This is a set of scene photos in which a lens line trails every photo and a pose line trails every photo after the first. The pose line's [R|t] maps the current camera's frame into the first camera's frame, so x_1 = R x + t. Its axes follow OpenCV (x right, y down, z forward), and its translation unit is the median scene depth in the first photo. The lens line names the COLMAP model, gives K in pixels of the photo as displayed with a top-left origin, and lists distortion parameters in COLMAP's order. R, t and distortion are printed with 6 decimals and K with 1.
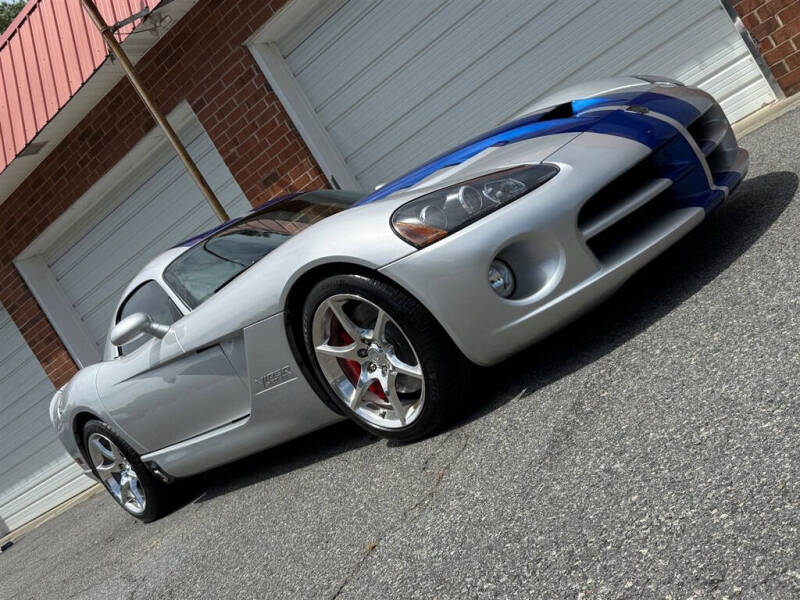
lens RADIAL K [[789.7, 0, 387.8], [0, 789.7, 300.3], [0, 0, 1]] dist [0.182188, -0.408907]
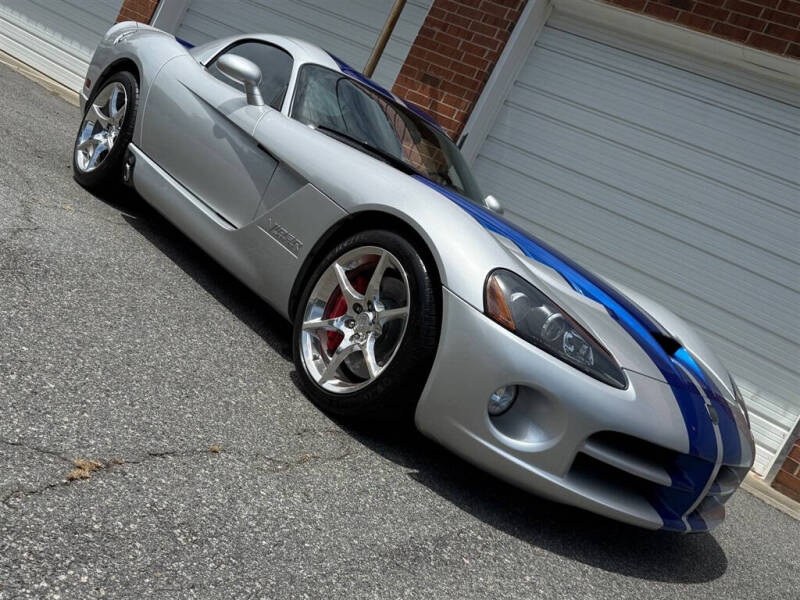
lens RADIAL K [[789.7, 0, 383.5], [0, 789.7, 307.1], [0, 0, 1]] dist [0.177677, -0.402671]
pose [[0.530117, 0.843799, 0.083538, -0.099199], [-0.847906, 0.528180, 0.045623, -0.006215], [-0.005626, -0.095018, 0.995460, 0.020557]]
